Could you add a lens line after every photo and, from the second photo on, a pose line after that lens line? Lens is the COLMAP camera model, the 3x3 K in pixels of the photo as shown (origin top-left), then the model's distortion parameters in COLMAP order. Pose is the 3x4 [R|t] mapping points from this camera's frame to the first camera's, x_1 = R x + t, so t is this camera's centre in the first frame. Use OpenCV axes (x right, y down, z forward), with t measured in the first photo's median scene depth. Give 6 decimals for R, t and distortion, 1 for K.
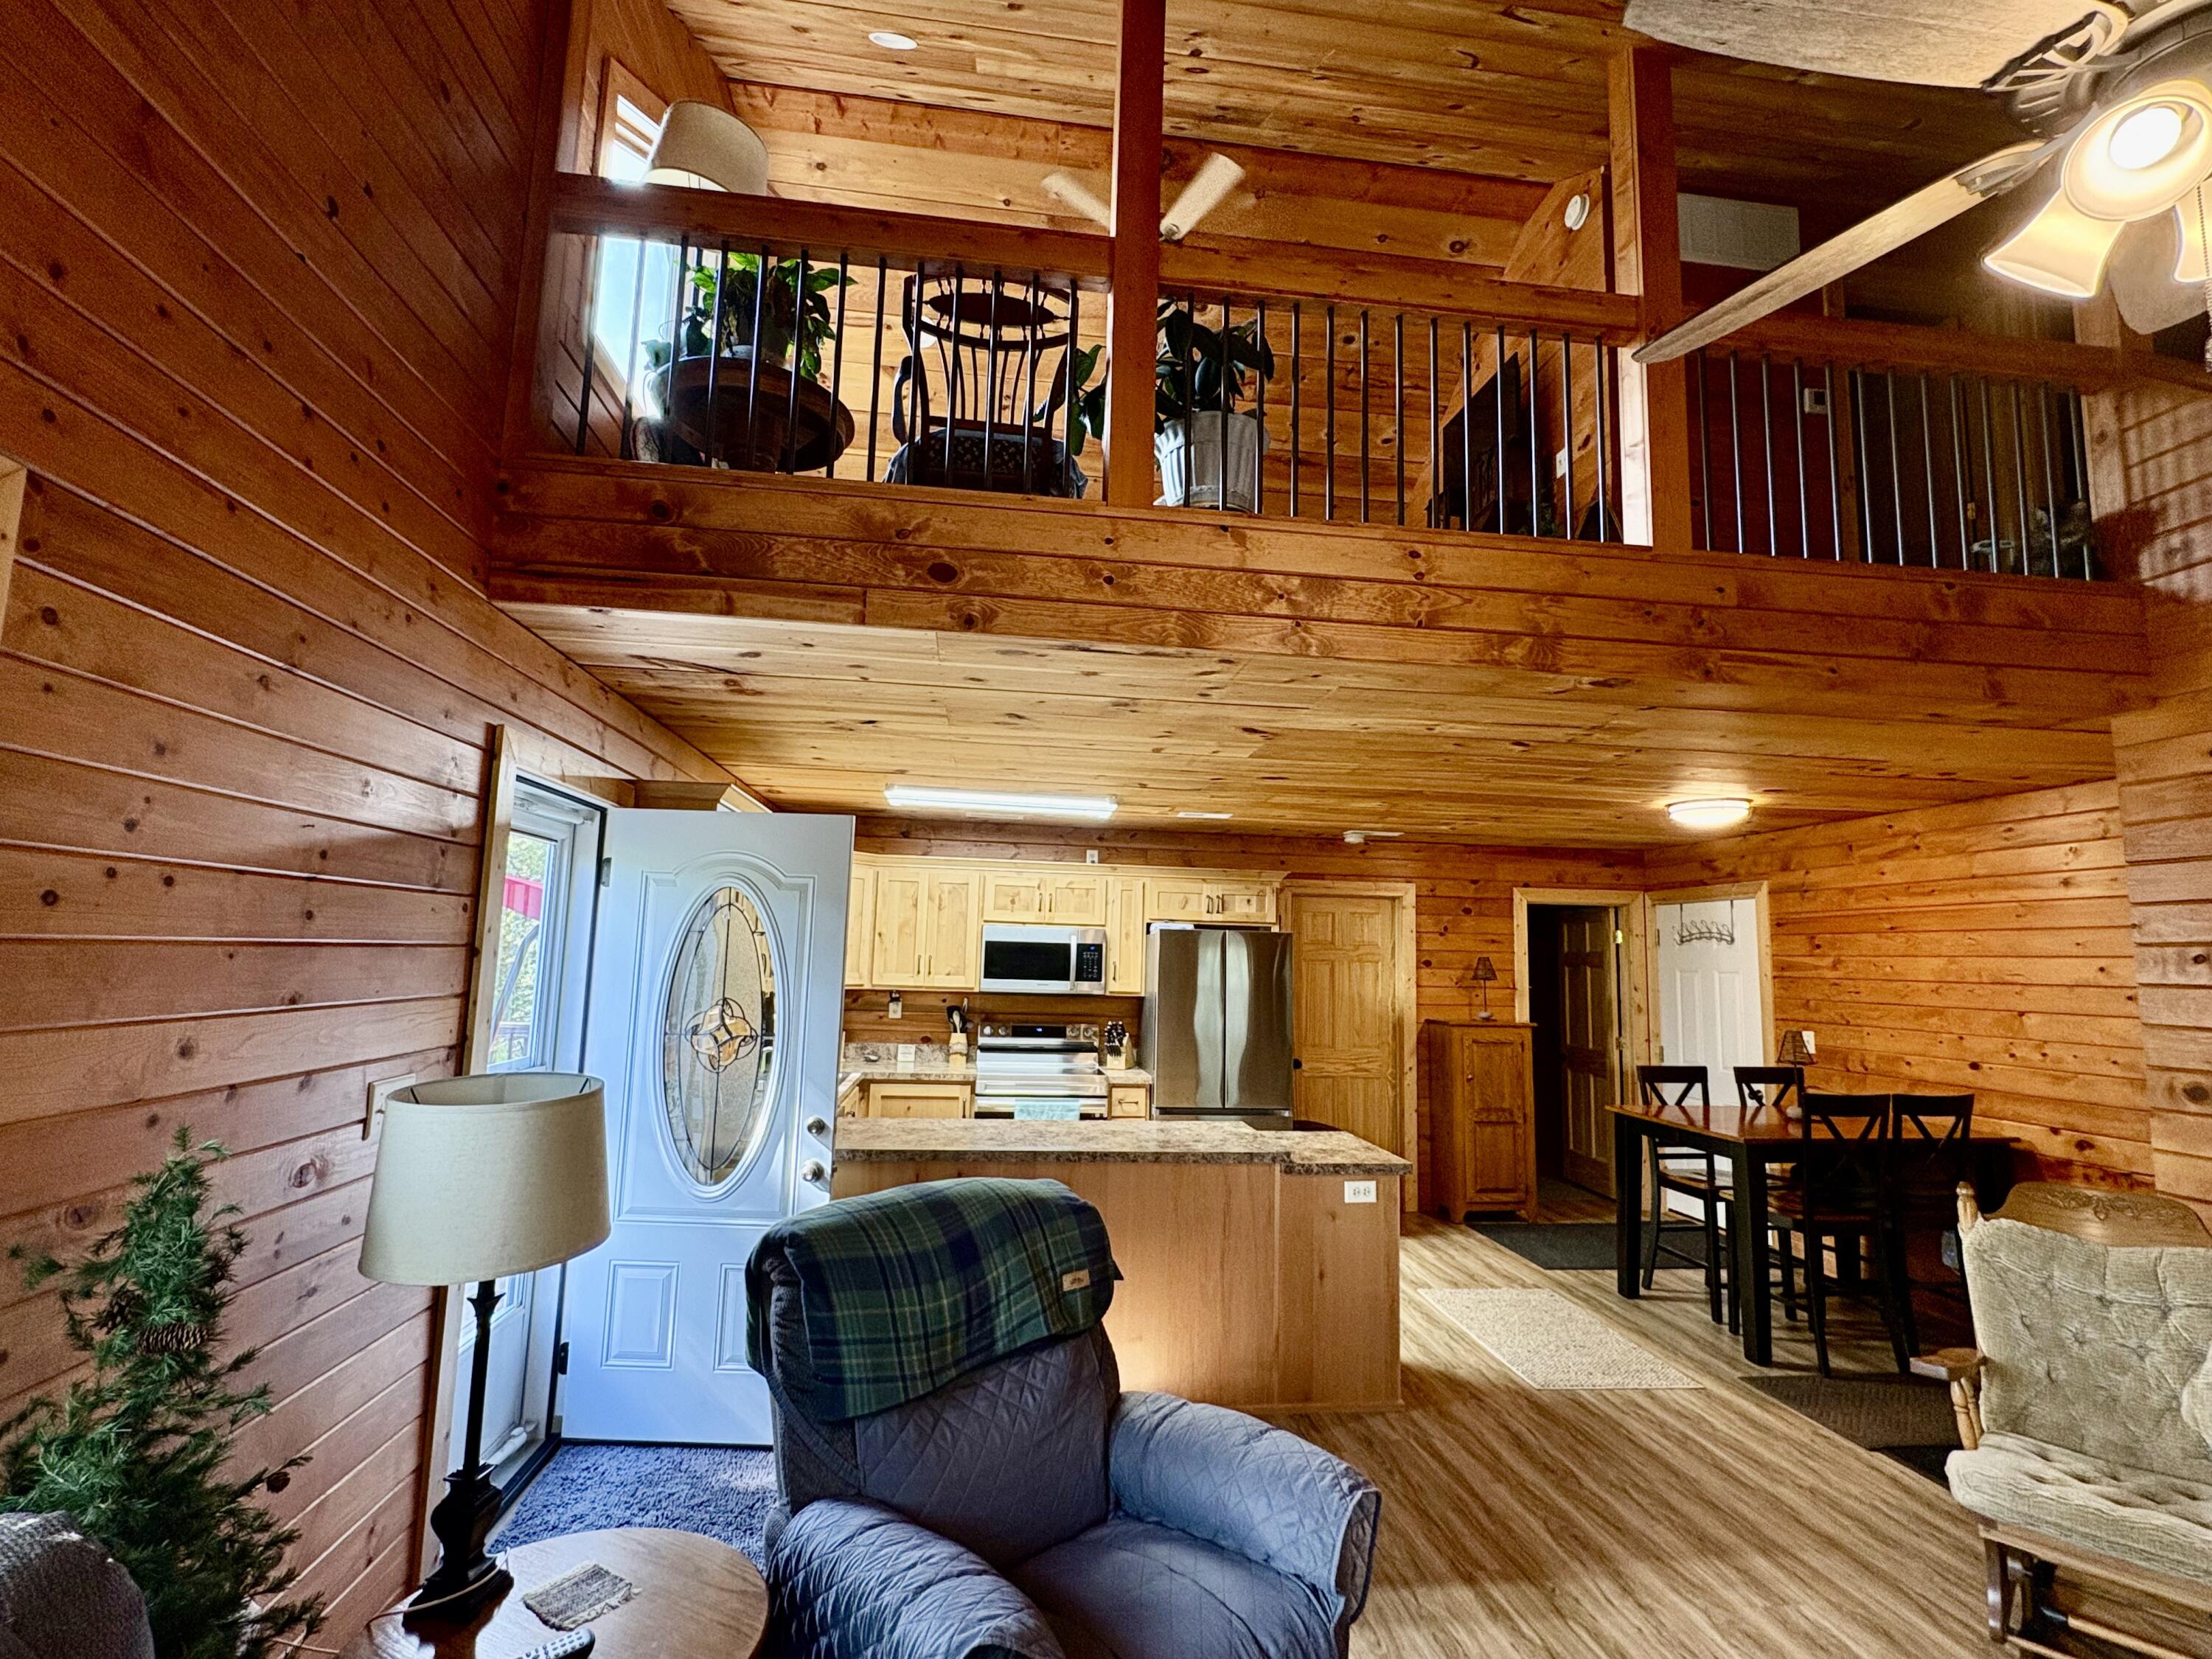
lens RADIAL K [[1018.6, 0, 1101.4], [0, 1018.6, 834.9], [0, 0, 1]] dist [0.003315, 0.000491]
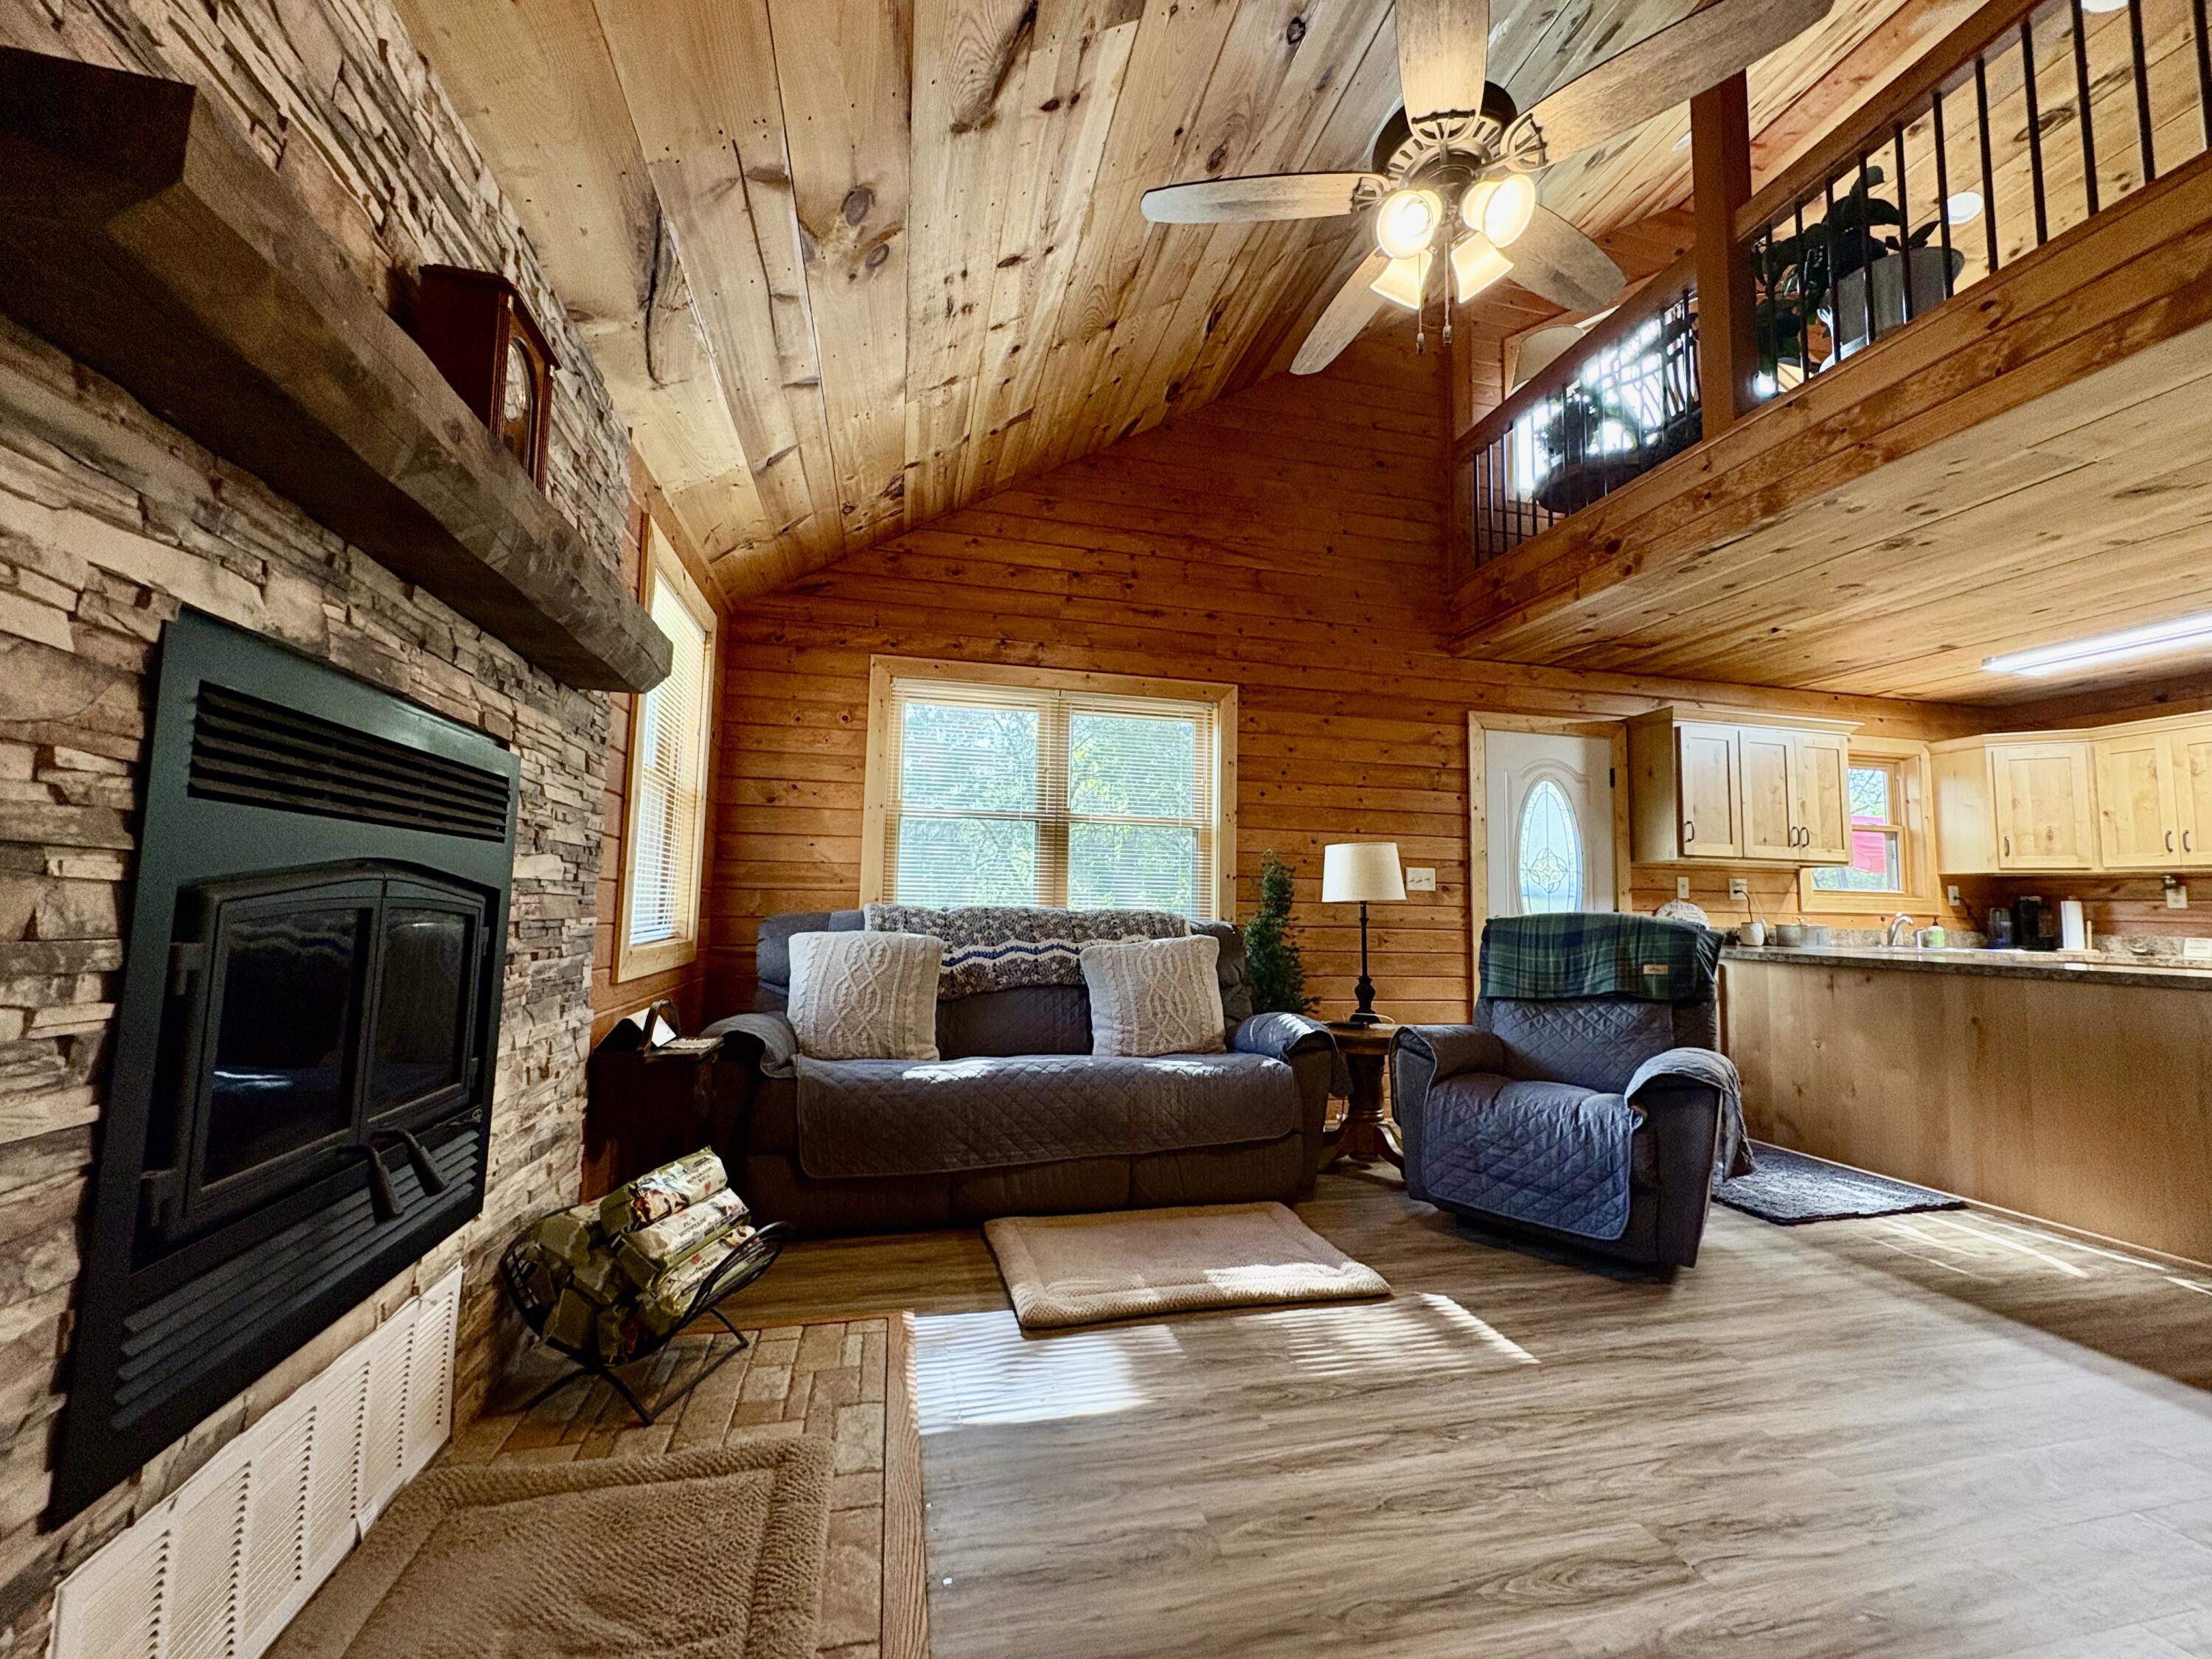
lens RADIAL K [[881.0, 0, 1105.8], [0, 881.0, 832.5], [0, 0, 1]] dist [0.000011, -0.000442]
pose [[0.111432, -0.112775, -0.987352, 0.557576], [0.098696, 0.989884, -0.101925, 0.128072], [0.988859, -0.086090, 0.121435, 0.010726]]
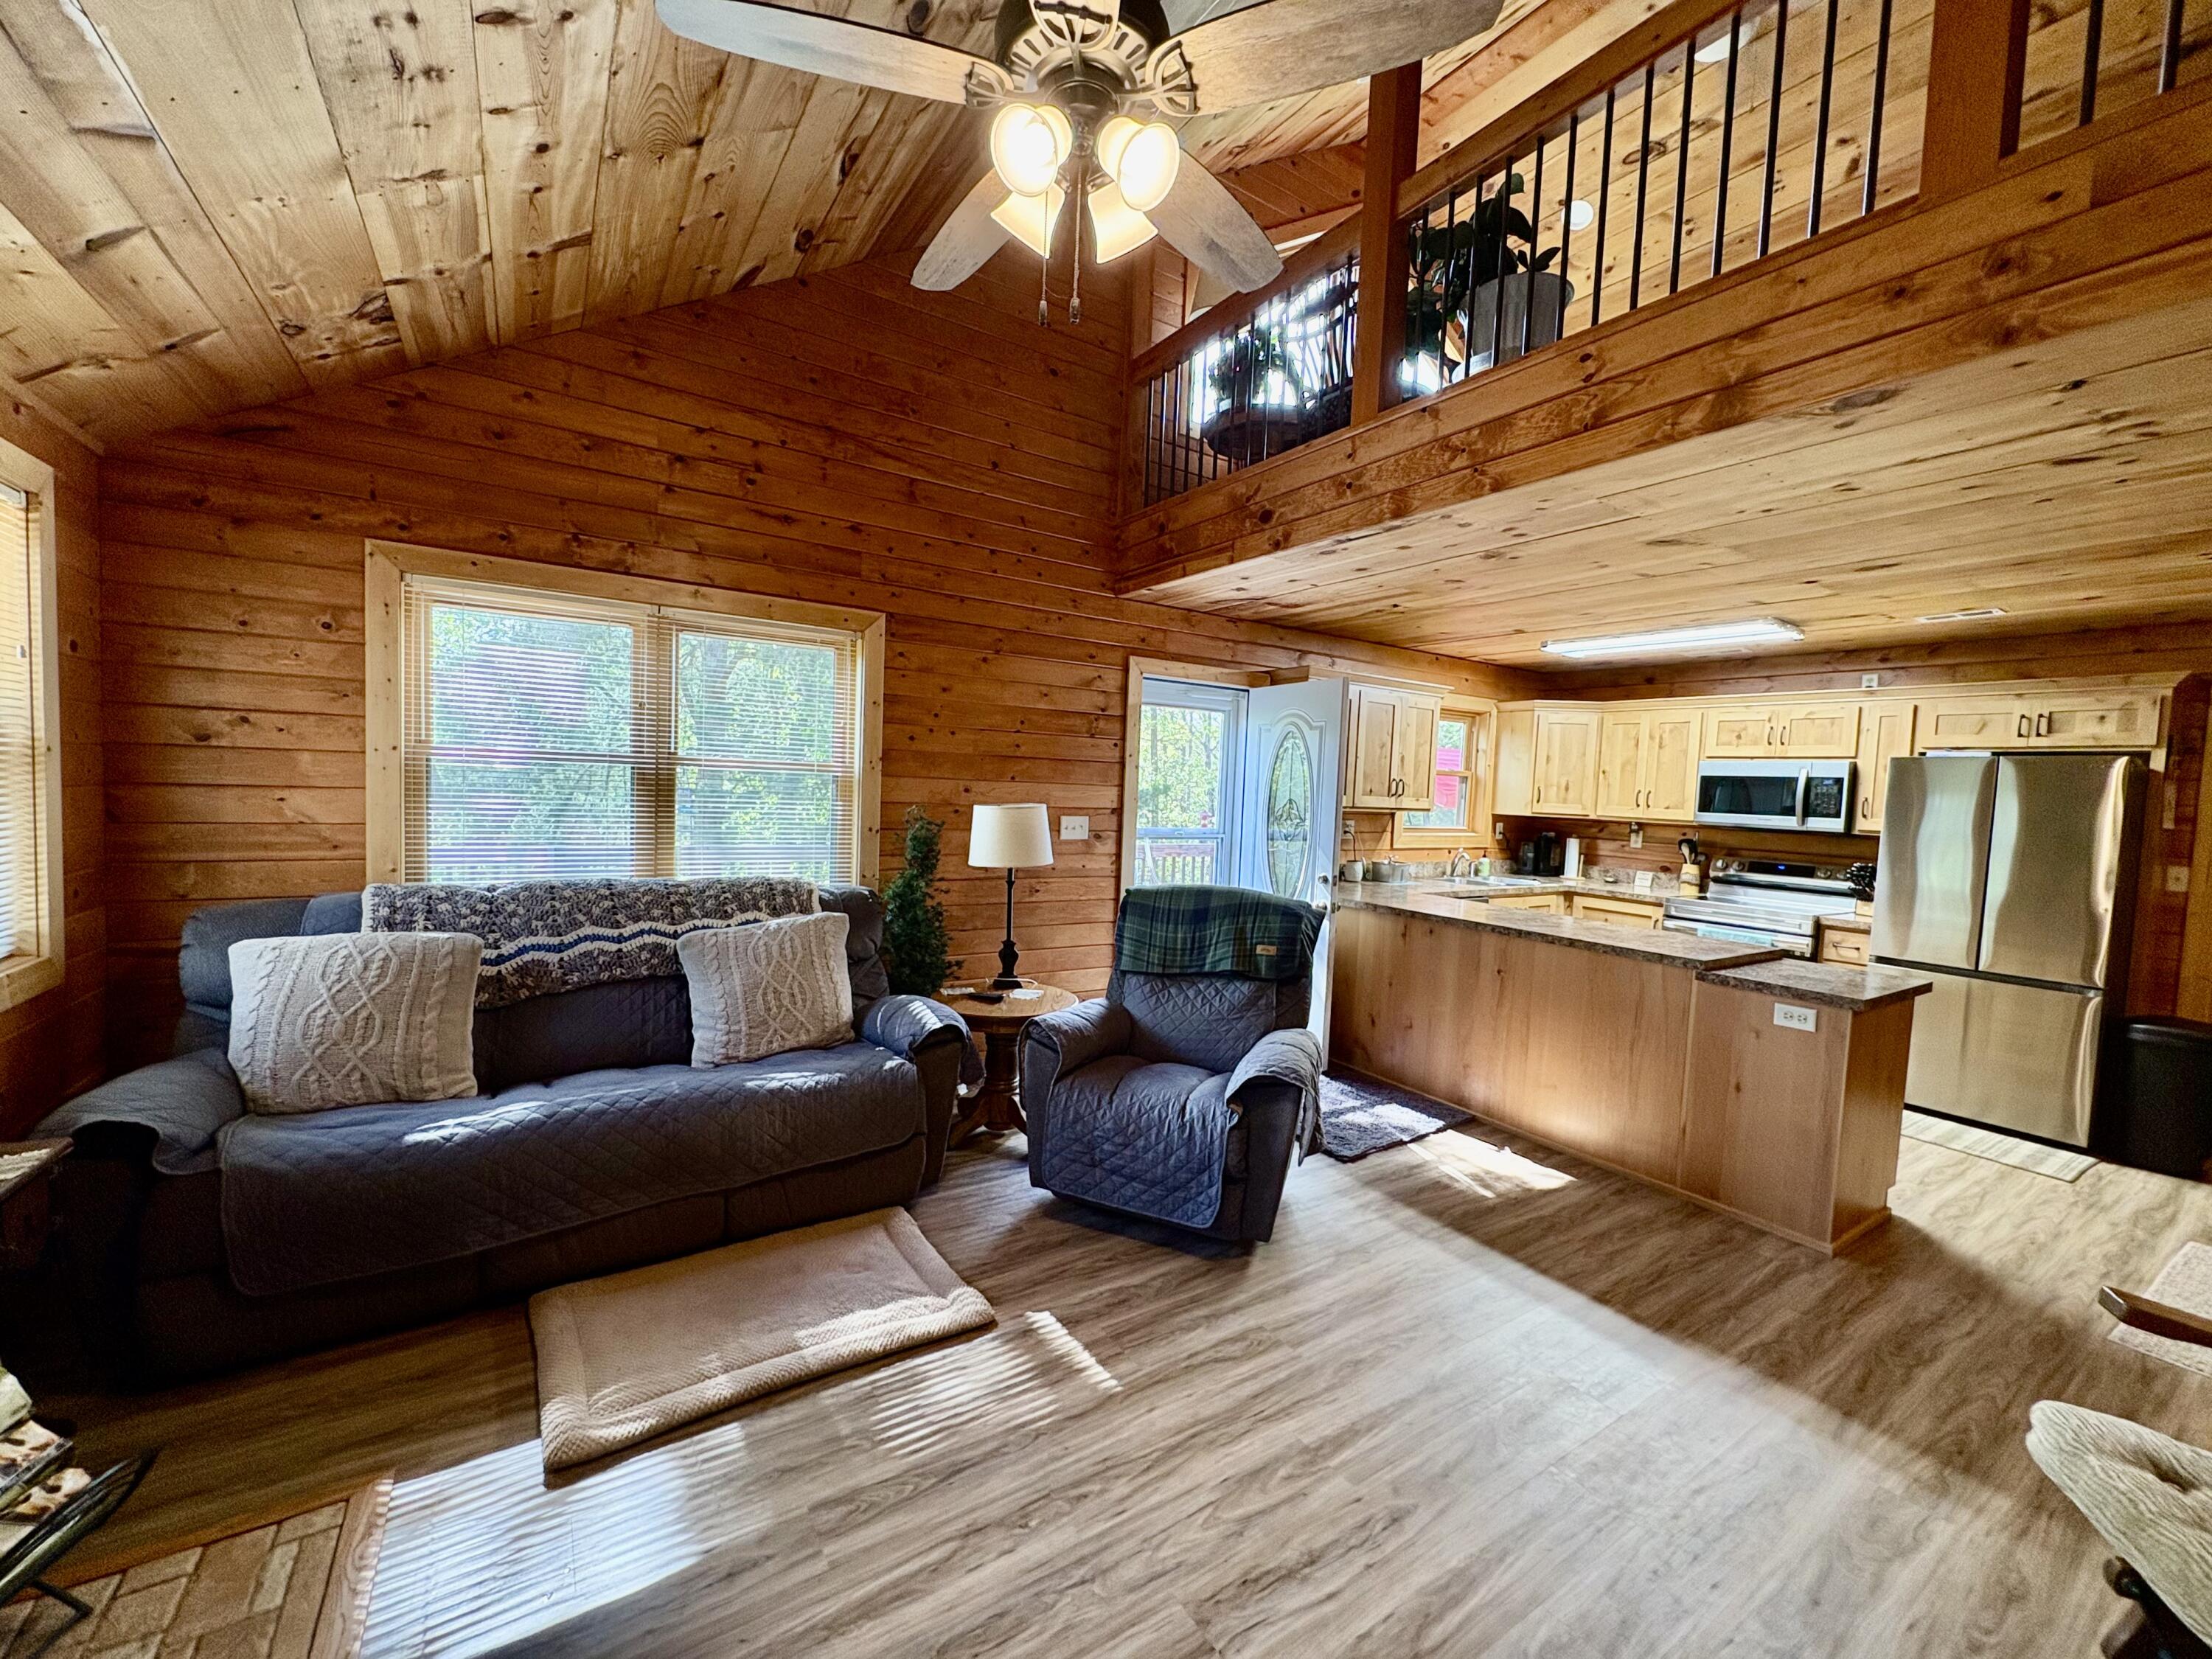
lens RADIAL K [[880.0, 0, 1106.2], [0, 880.0, 832.5], [0, 0, 1]] dist [-0.000065, 0.000406]
pose [[0.439479, 0.038946, -0.897408, 0.511607], [0.076703, 0.993783, 0.080692, 0.050929], [0.894972, -0.104296, 0.433760, 0.076697]]
